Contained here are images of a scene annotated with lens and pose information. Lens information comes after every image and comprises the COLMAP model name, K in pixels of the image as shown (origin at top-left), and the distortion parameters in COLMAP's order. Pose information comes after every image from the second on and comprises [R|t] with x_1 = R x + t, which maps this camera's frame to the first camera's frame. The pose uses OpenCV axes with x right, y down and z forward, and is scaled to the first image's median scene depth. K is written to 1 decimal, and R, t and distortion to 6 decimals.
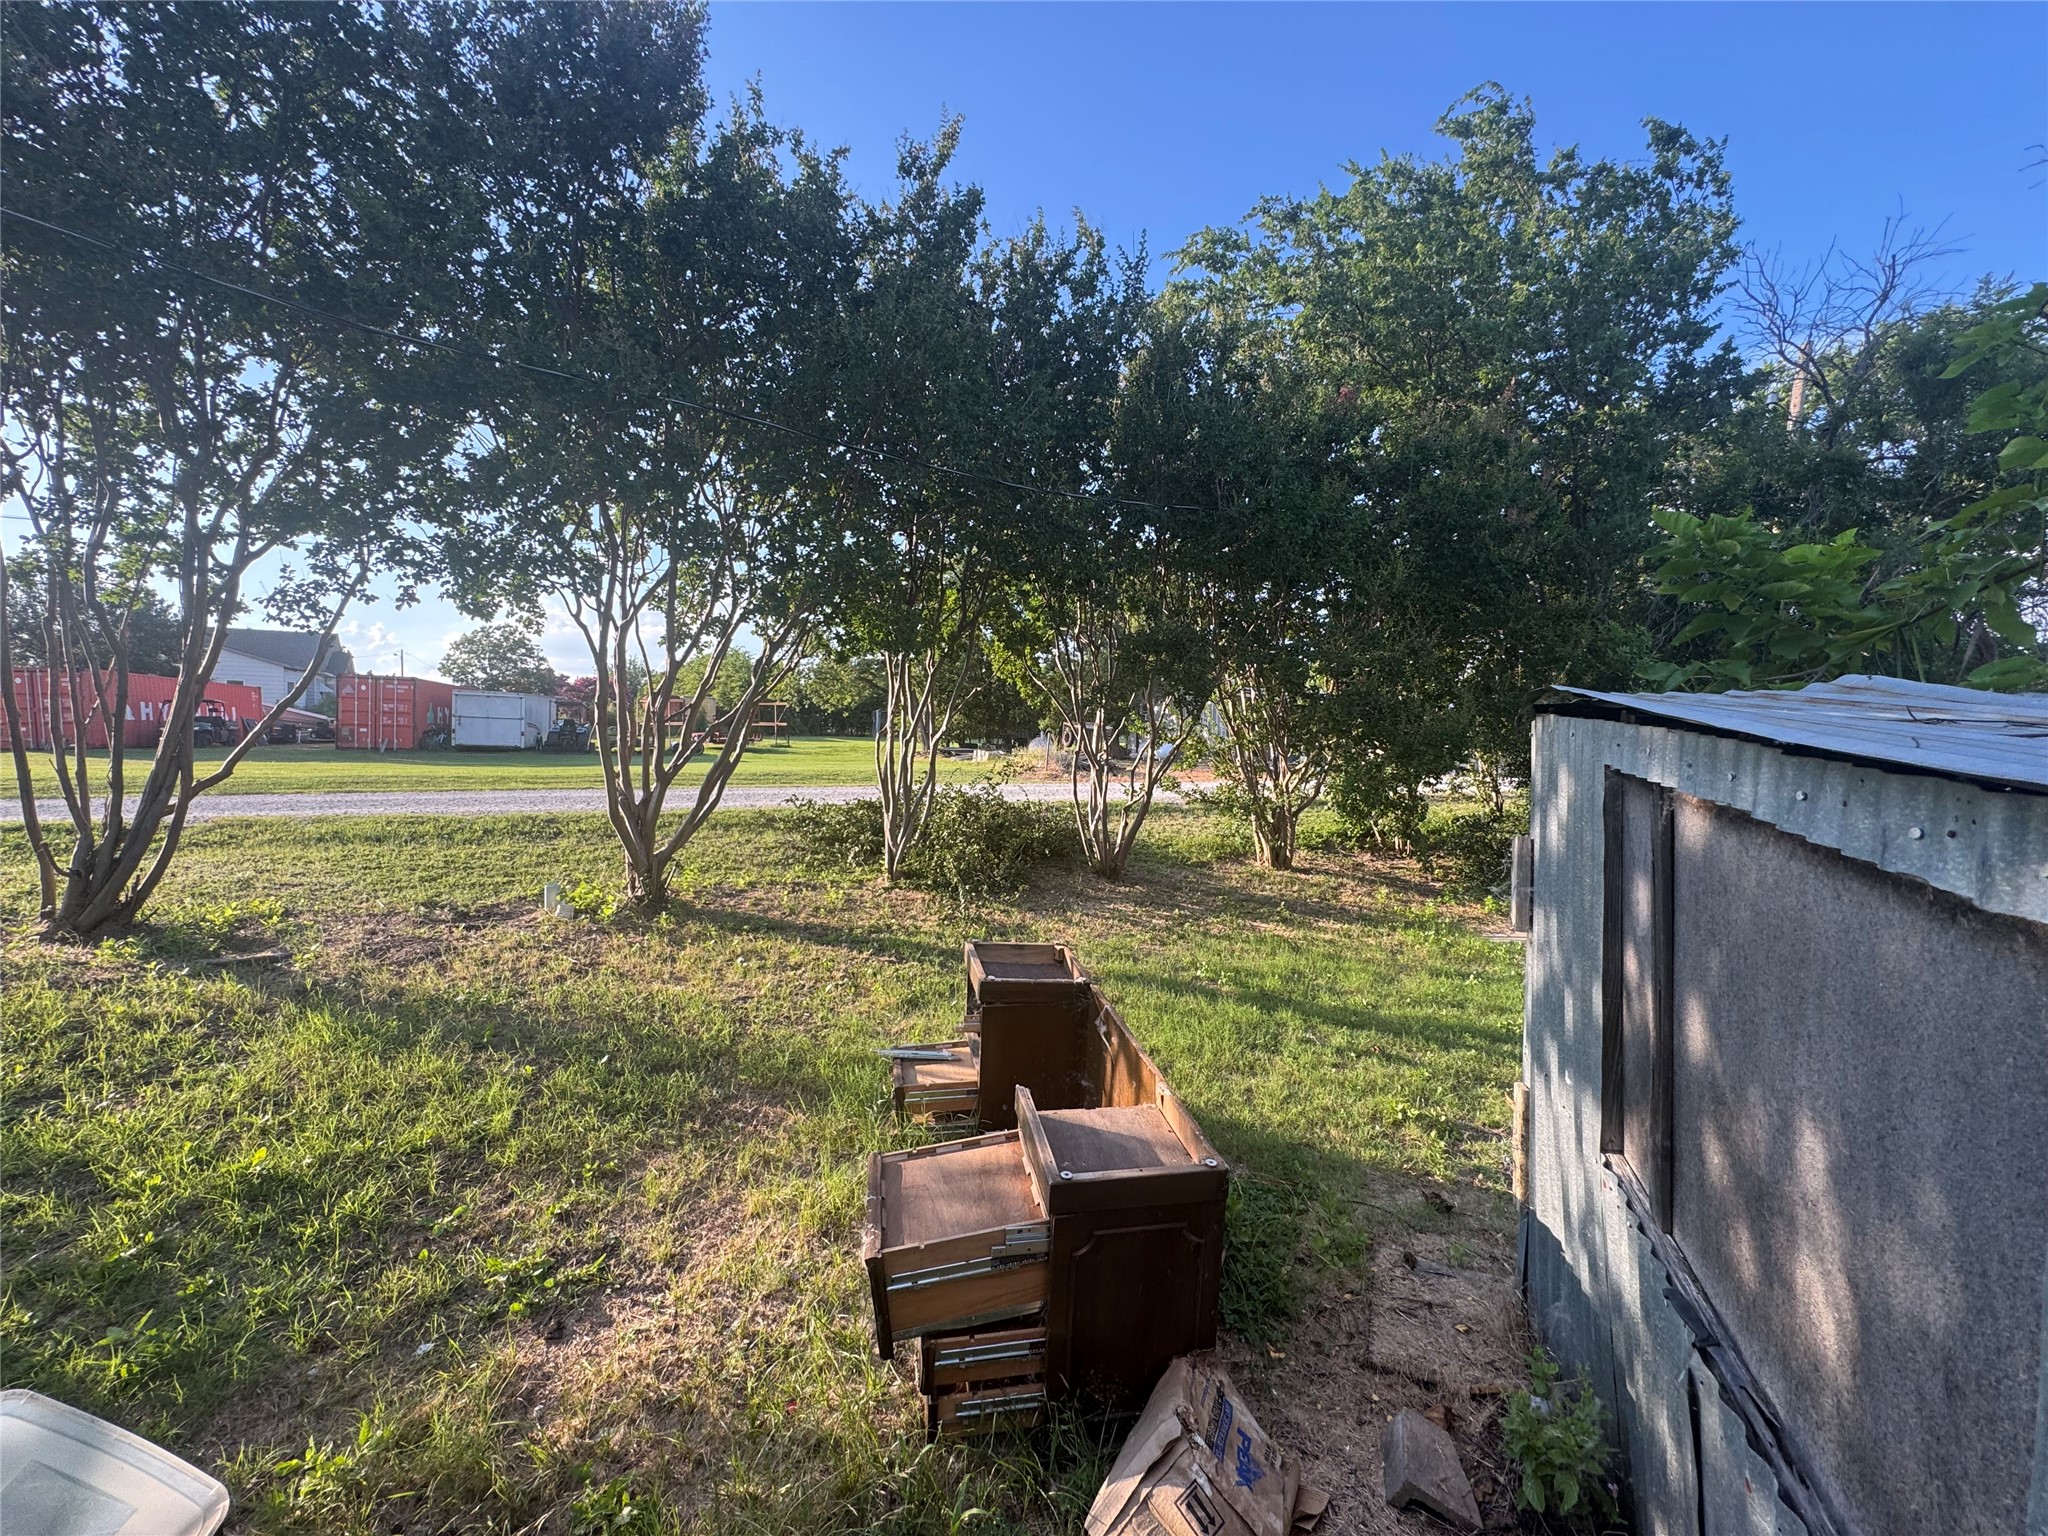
lens RADIAL K [[818.7, 0, 1023.0], [0, 818.7, 769.2], [0, 0, 1]] dist [-0.000358, -0.000446]
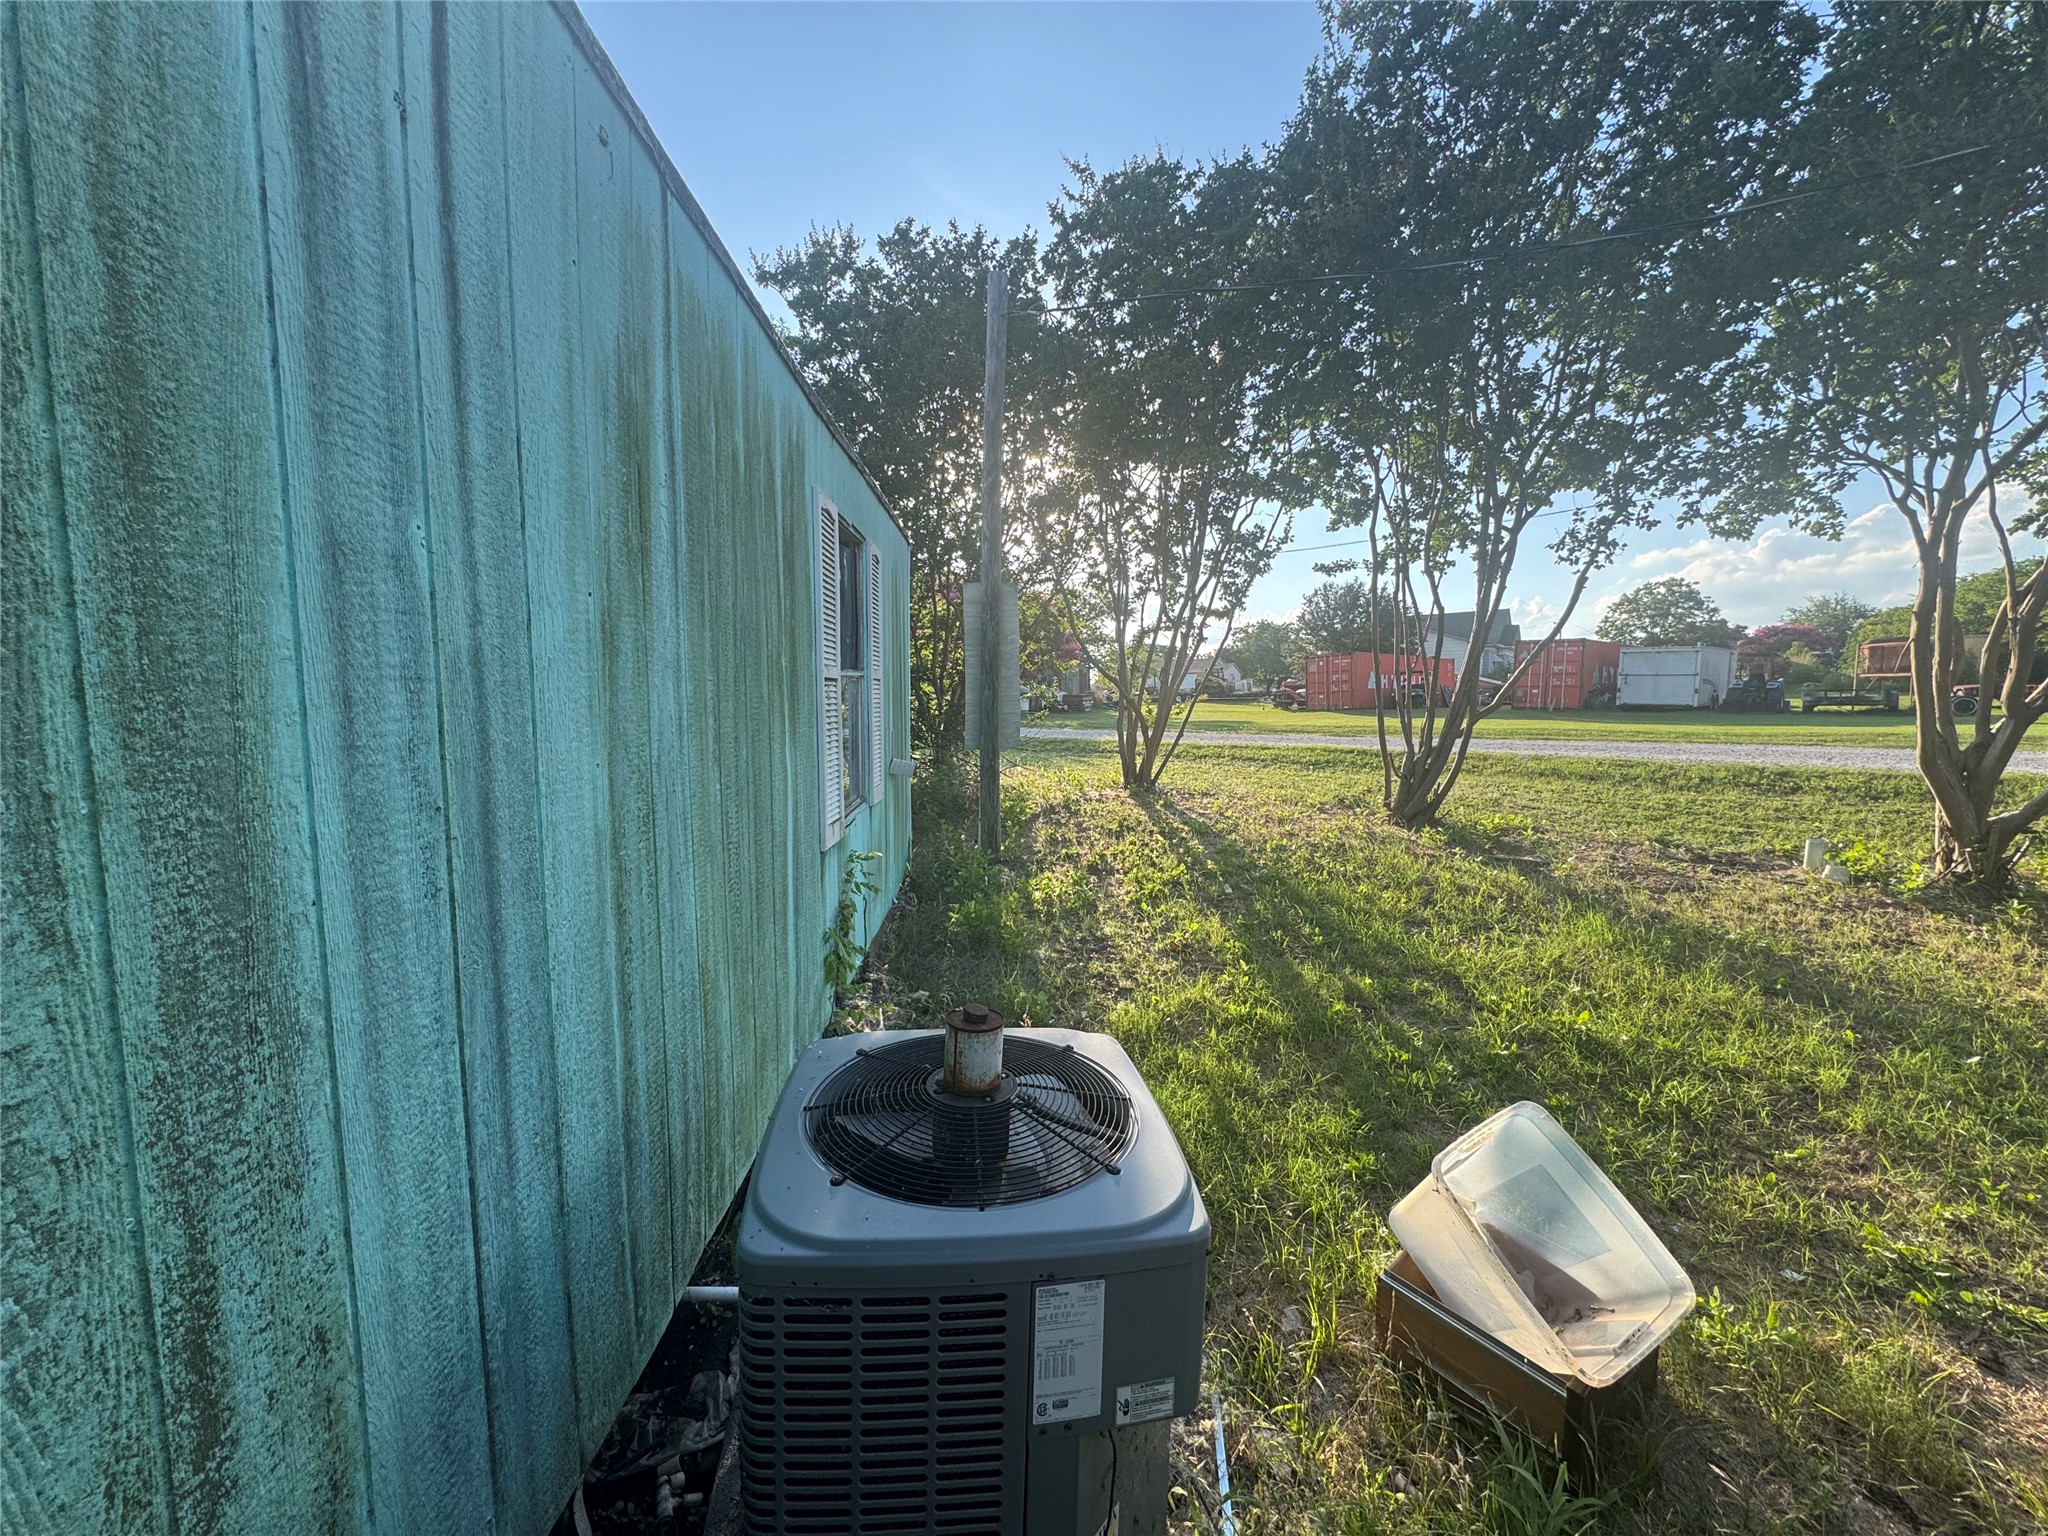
lens RADIAL K [[818.7, 0, 1023.0], [0, 818.7, 769.2], [0, 0, 1]] dist [-0.000358, -0.000446]
pose [[0.345672, 0.060750, -0.936387, -0.091545], [-0.022452, 0.998152, 0.056469, 0.046919], [0.938087, 0.001504, 0.346398, -0.063775]]
